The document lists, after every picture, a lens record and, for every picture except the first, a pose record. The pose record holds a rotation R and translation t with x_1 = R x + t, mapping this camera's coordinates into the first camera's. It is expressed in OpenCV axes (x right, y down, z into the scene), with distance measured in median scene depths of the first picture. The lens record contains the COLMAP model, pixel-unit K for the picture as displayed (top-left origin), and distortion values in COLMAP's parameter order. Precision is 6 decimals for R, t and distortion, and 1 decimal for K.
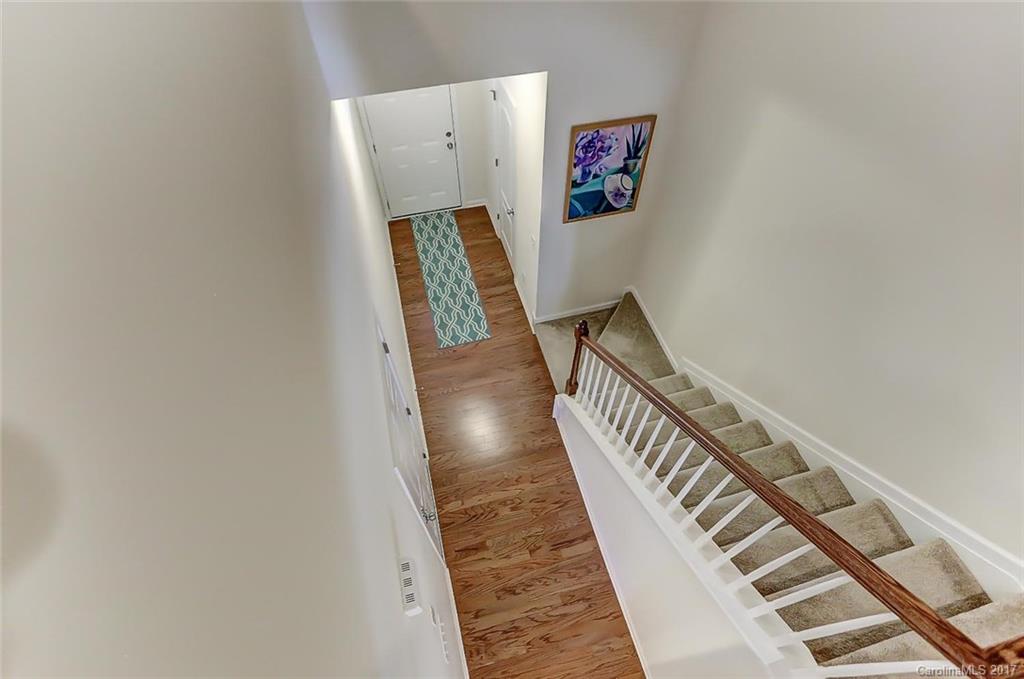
lens RADIAL K [[502.2, 0, 508.5], [0, 502.2, 333.4], [0, 0, 1]] dist [-0.026023, -0.000227]
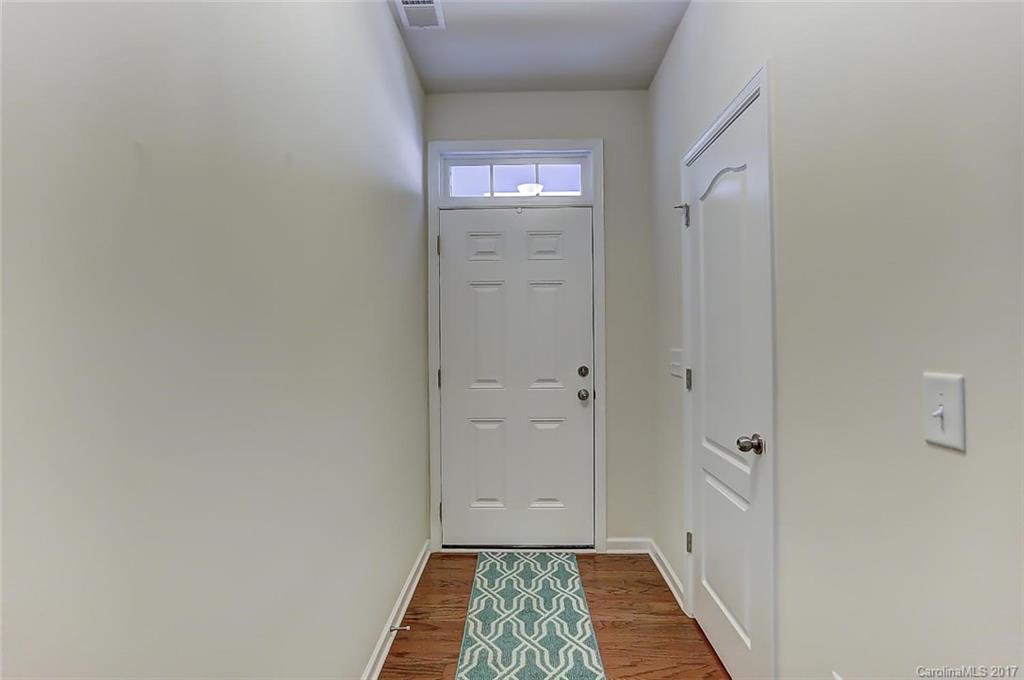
lens RADIAL K [[502.2, 0, 508.5], [0, 502.2, 333.9], [0, 0, 1]] dist [-0.026023, -0.000227]
pose [[0.959734, -0.000453, -0.280911, -0.044617], [-0.225897, 0.593176, -0.772731, -0.002680], [0.166980, 0.805073, 0.569188, 0.611887]]
